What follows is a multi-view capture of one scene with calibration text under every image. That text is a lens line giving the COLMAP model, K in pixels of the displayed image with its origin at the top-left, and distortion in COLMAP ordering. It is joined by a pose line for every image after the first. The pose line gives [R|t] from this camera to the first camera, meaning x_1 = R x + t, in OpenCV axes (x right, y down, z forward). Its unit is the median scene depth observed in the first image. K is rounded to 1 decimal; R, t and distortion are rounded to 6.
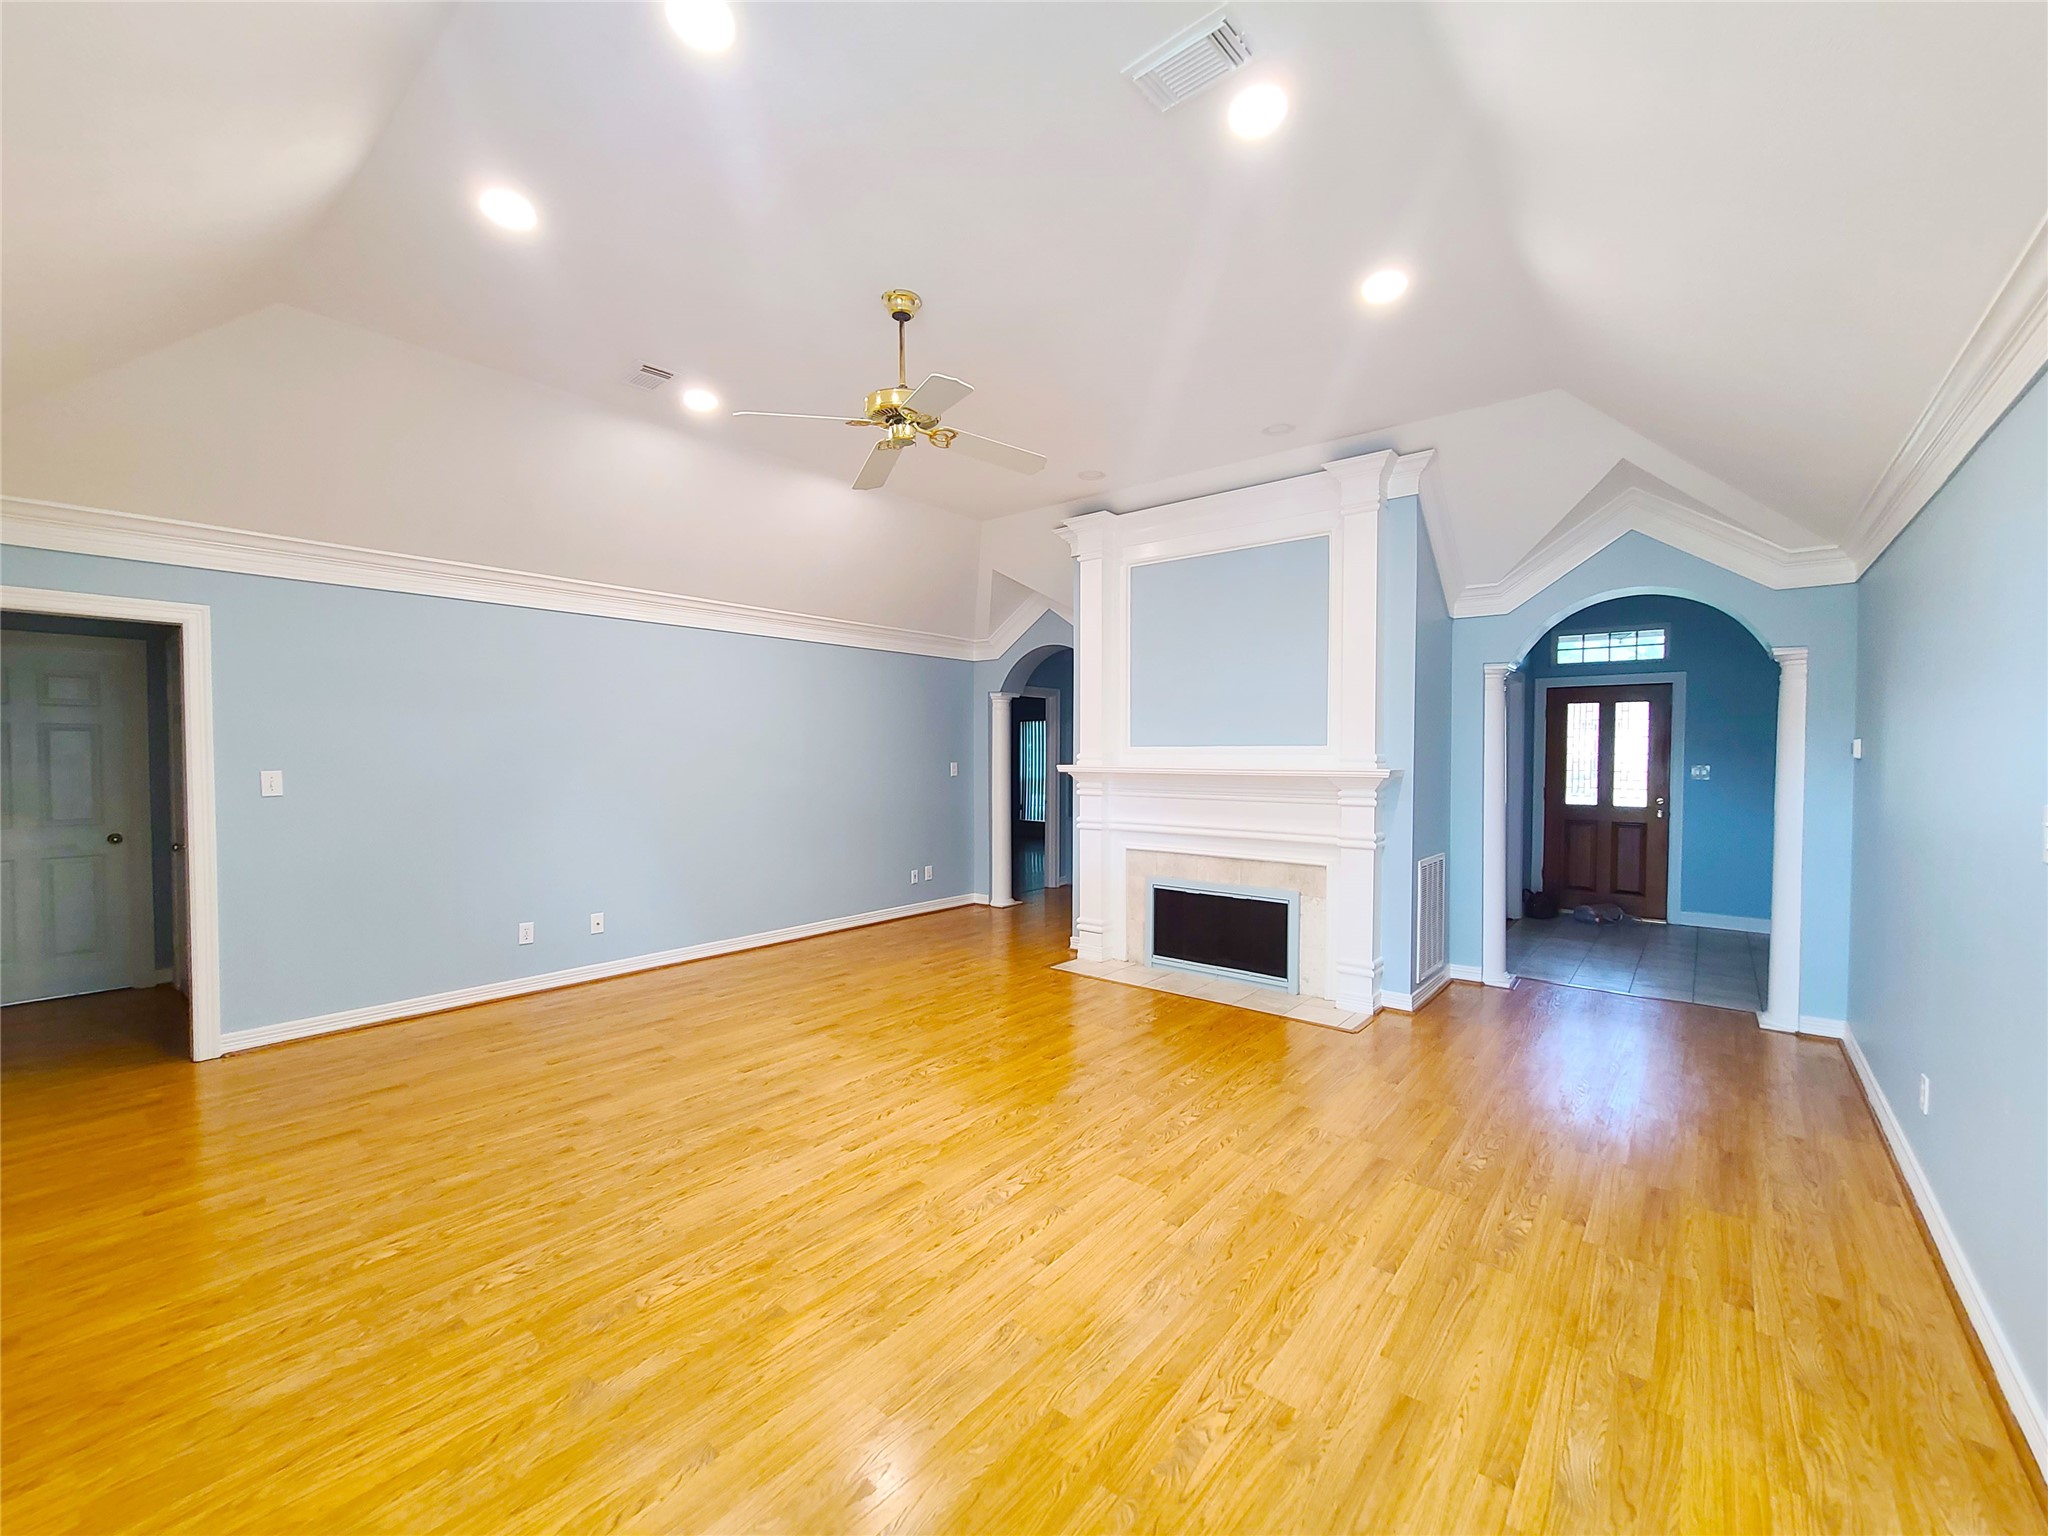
lens RADIAL K [[834.1, 0, 1020.5], [0, 834.1, 780.4], [0, 0, 1]] dist [-0.000102, 0.002895]
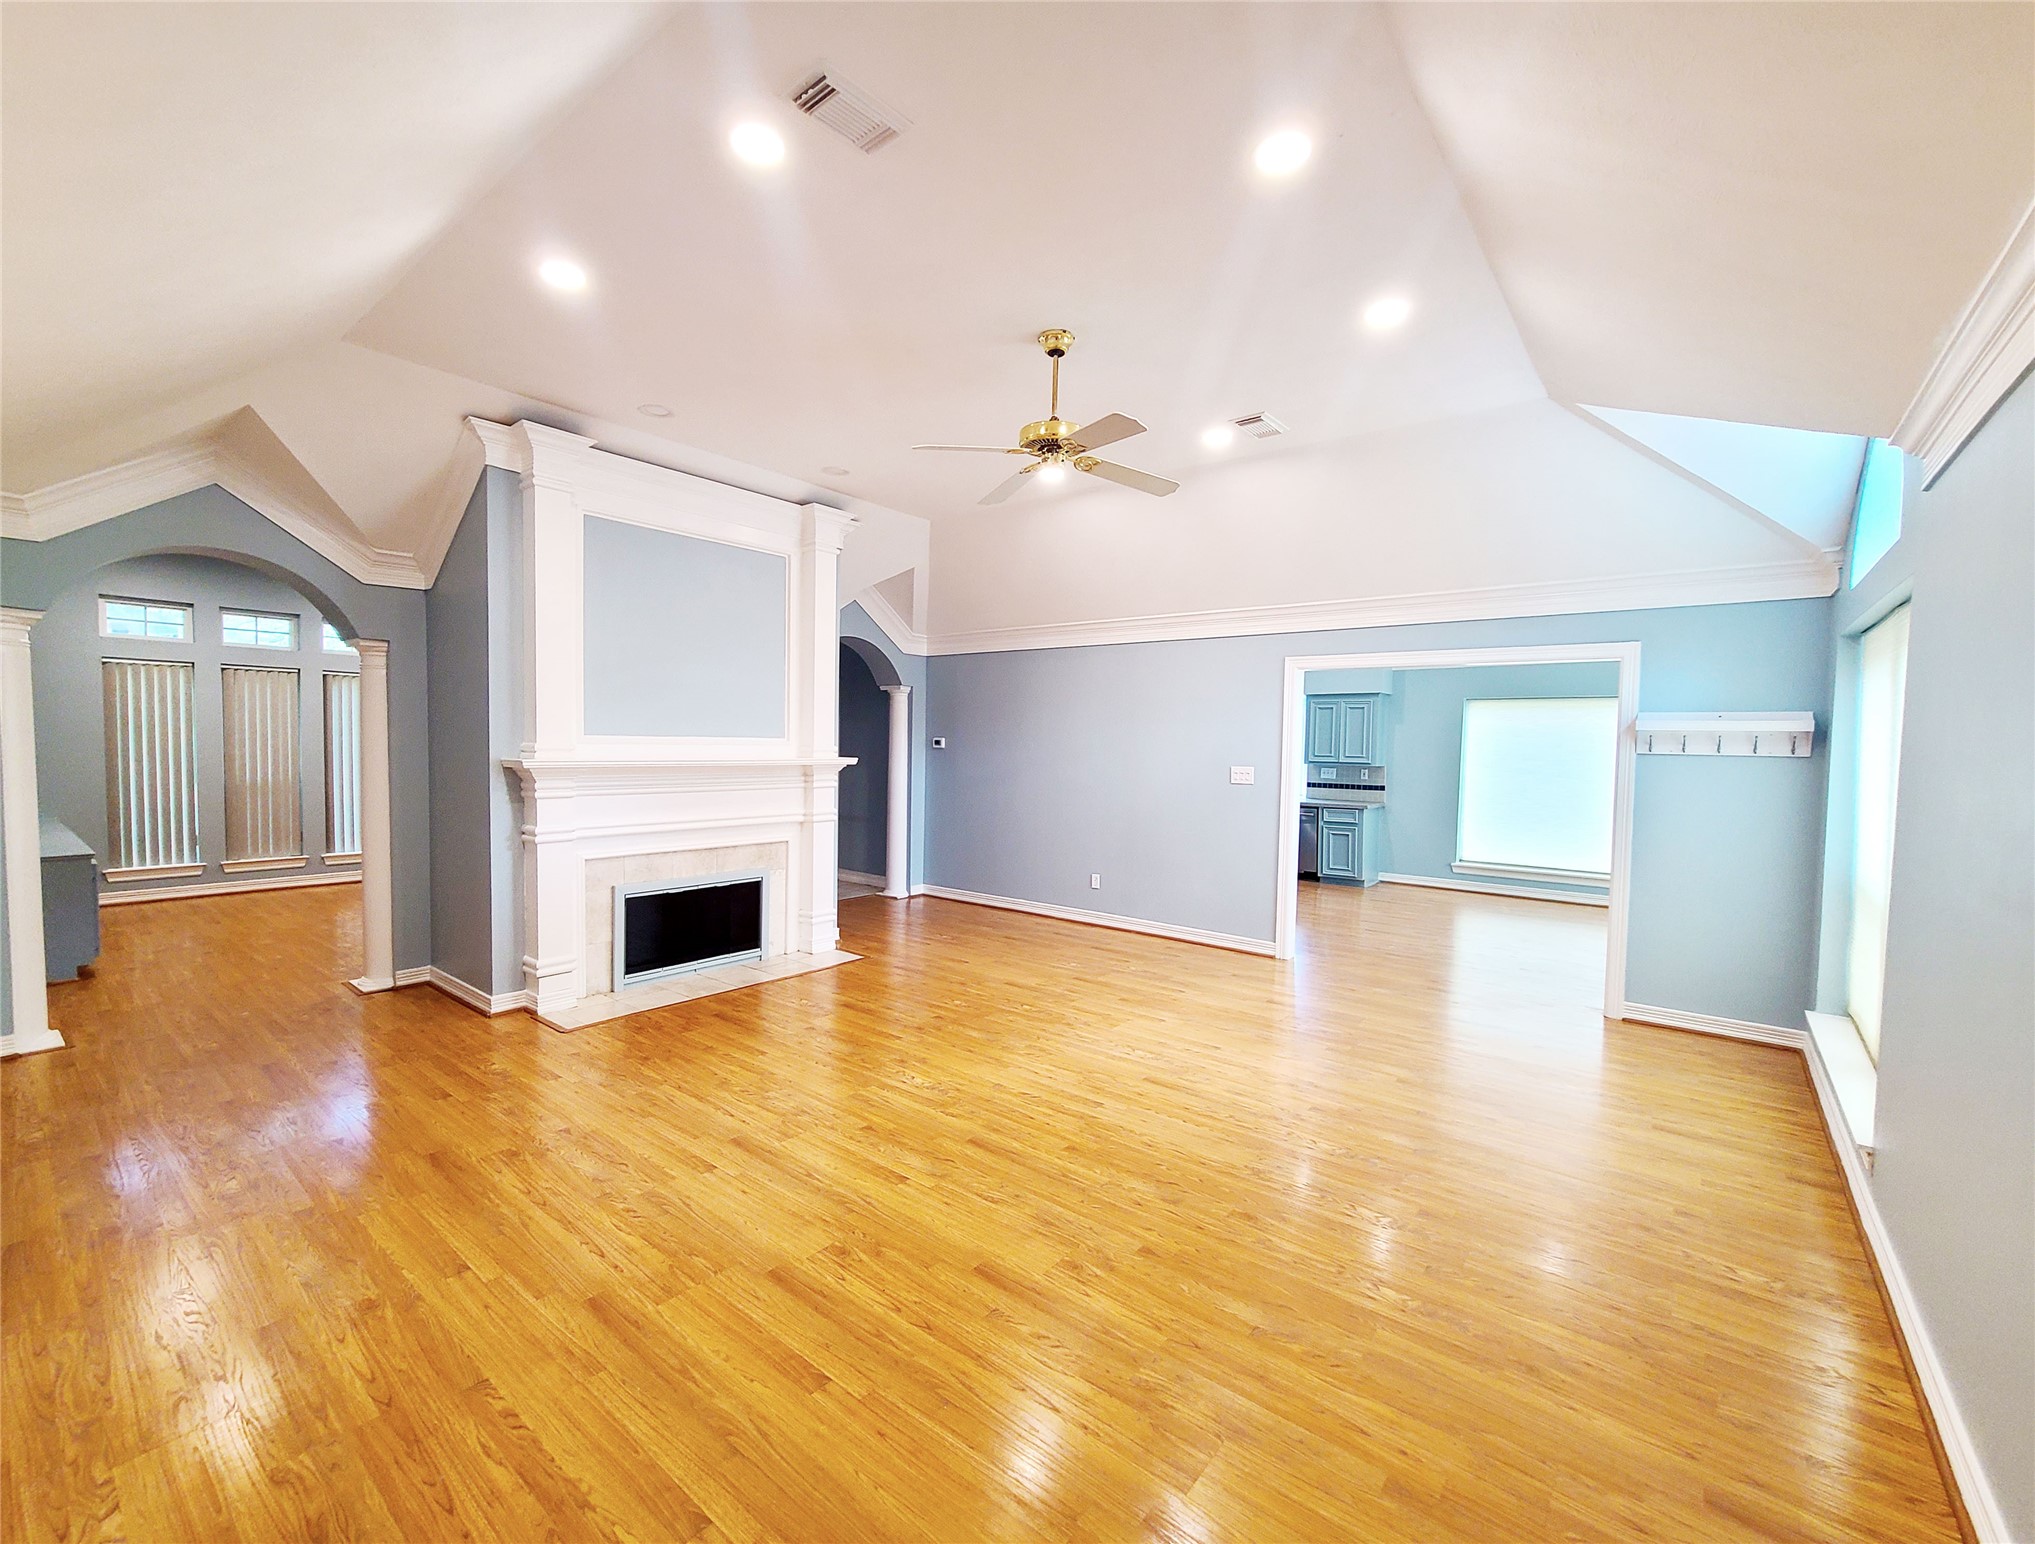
lens RADIAL K [[852.0, 0, 1017.5], [0, 852.0, 772.0], [0, 0, 1]] dist [0.000653, 0.000067]
pose [[-0.017067, -0.032138, 0.999338, -0.993557], [0.017521, 0.999320, 0.032437, -0.031645], [-0.999701, 0.018063, -0.016492, 0.837185]]
